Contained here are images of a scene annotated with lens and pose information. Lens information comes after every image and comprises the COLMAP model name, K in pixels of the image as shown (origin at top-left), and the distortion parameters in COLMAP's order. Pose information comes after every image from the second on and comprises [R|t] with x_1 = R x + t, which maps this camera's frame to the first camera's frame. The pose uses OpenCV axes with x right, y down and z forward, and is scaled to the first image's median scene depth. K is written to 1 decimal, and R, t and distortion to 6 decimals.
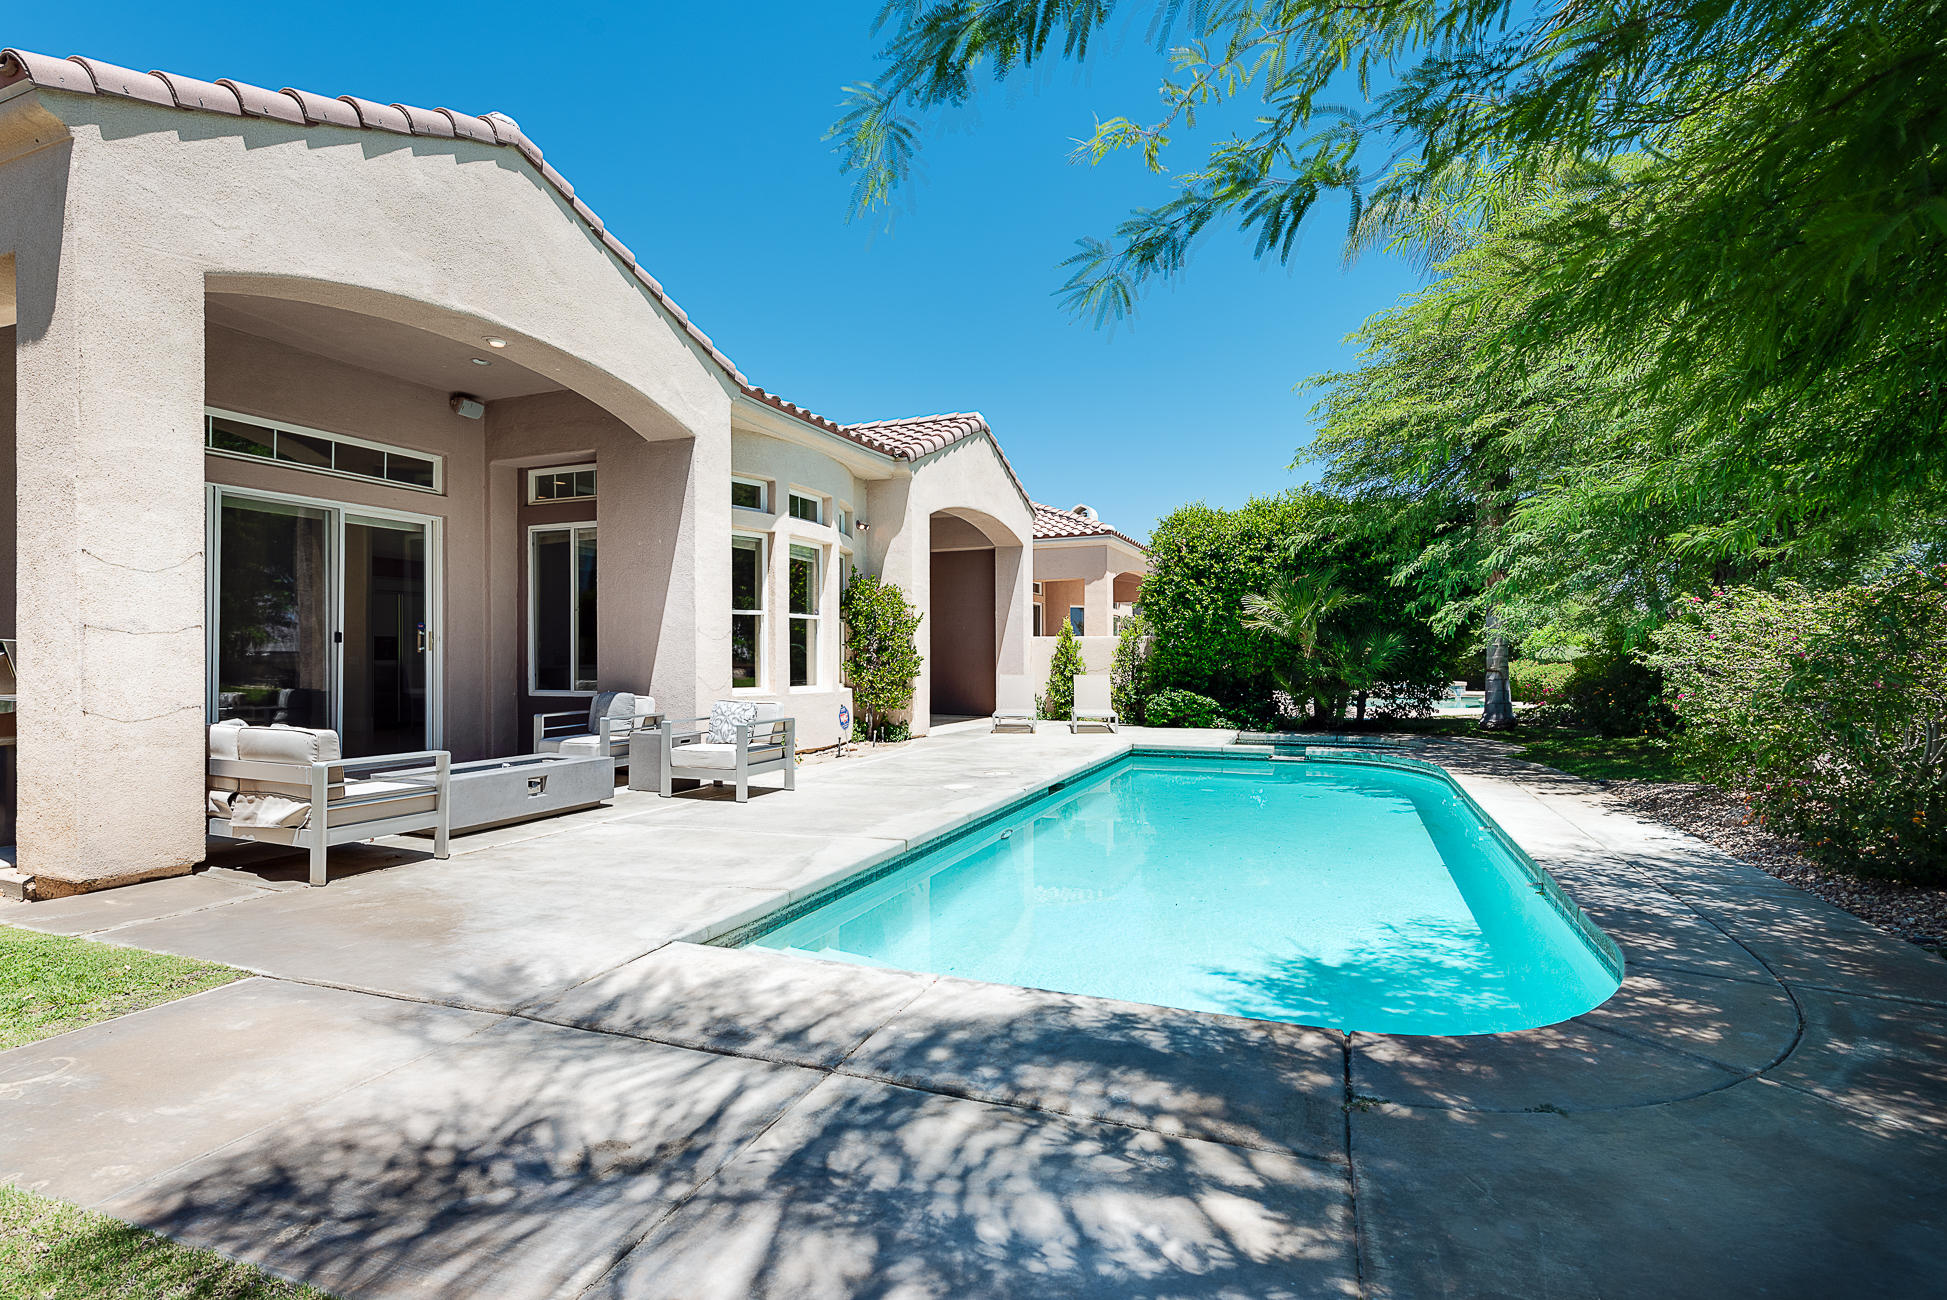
lens RADIAL K [[914.4, 0, 976.0], [0, 914.4, 653.2], [0, 0, 1]] dist [-0.000201, -0.000130]
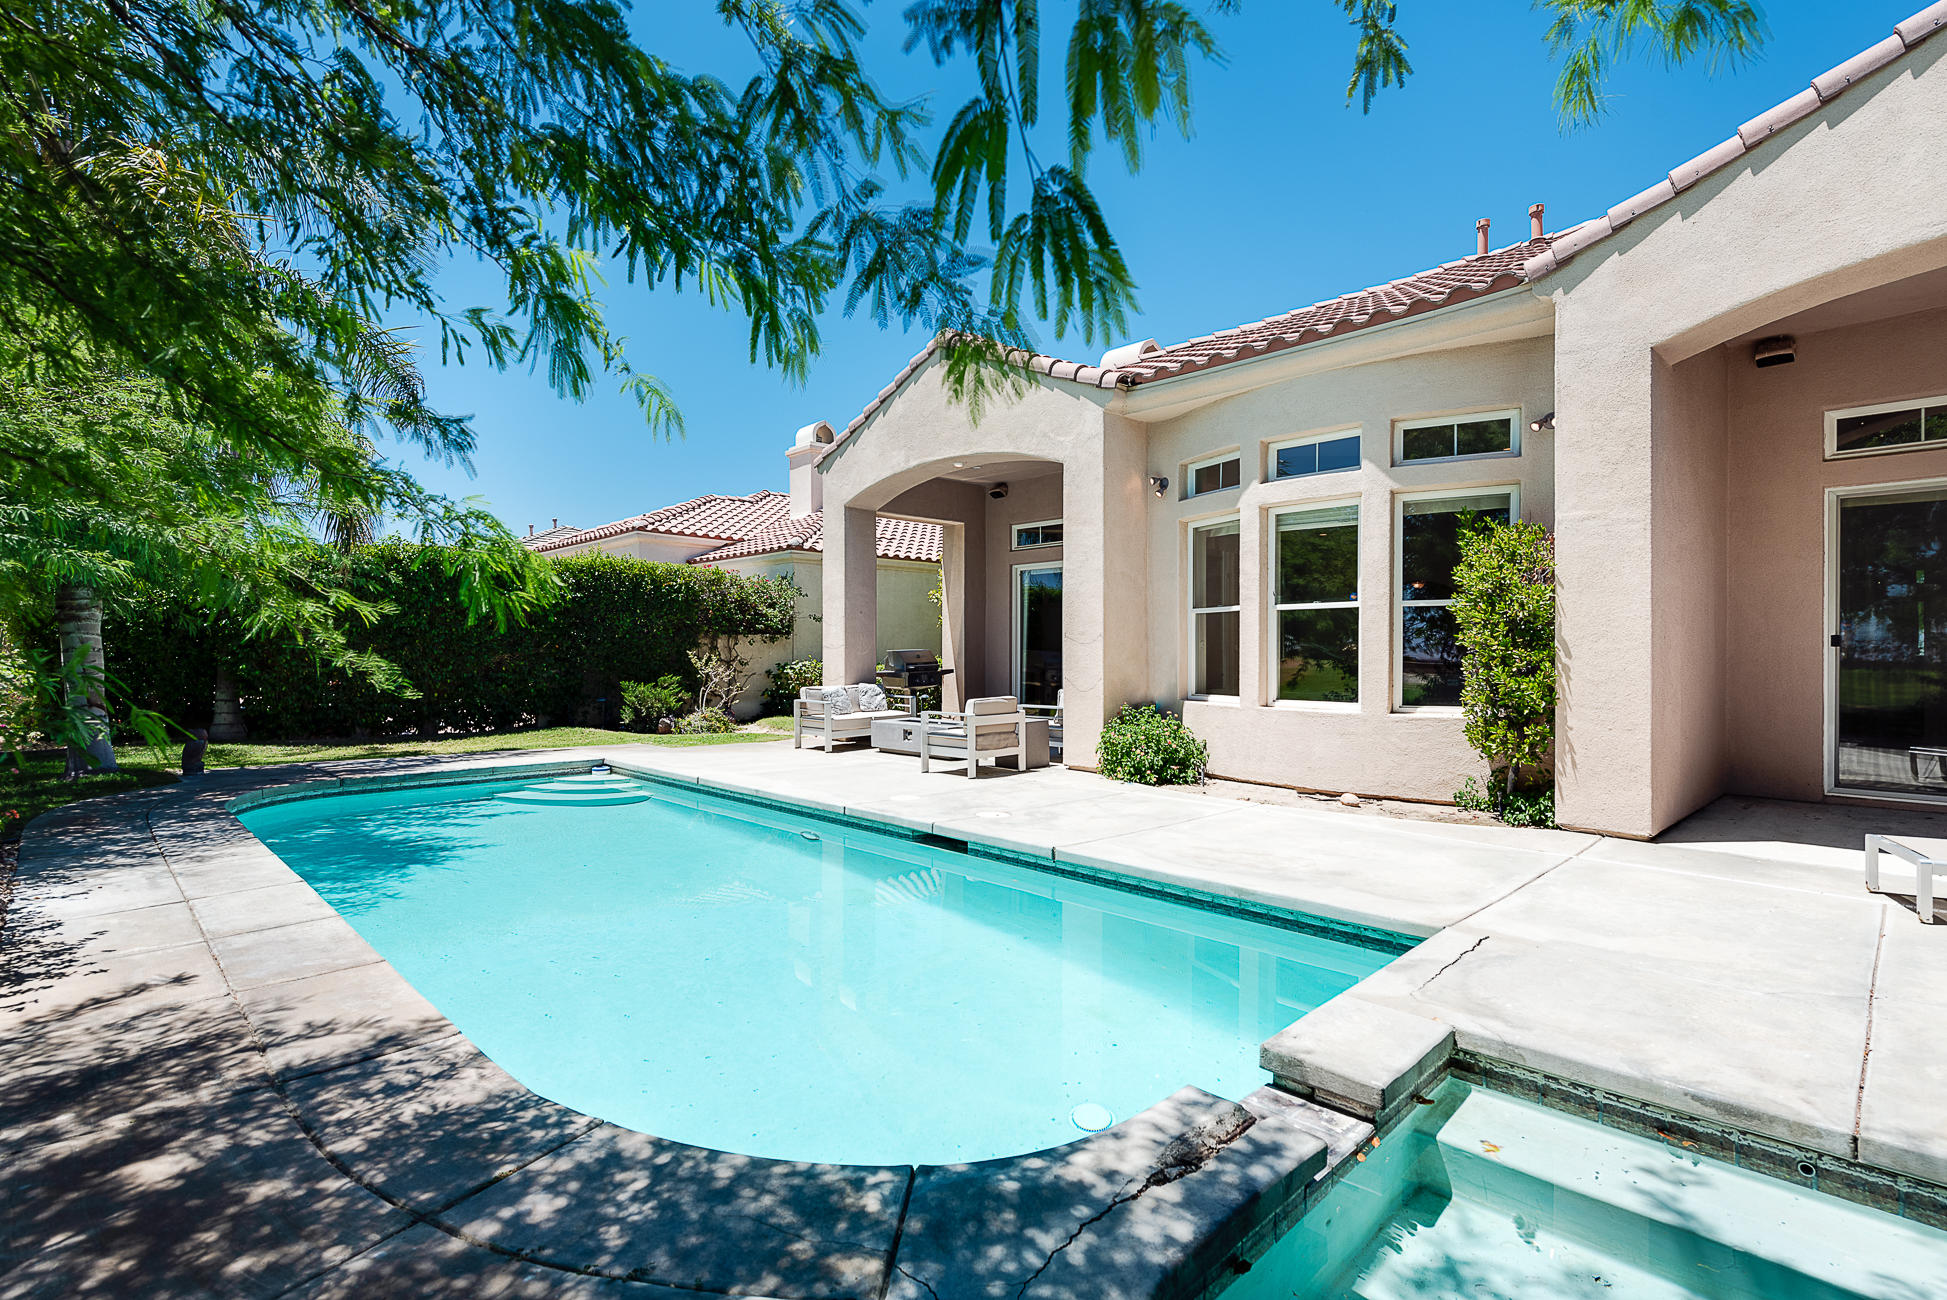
lens RADIAL K [[914.4, 0, 976.0], [0, 914.4, 653.2], [0, 0, 1]] dist [-0.000201, -0.000130]
pose [[-0.420194, -0.012148, -0.907353, 0.645562], [-0.007275, 0.999923, -0.010018, 0.006595], [0.907405, 0.002391, -0.420250, 1.170743]]
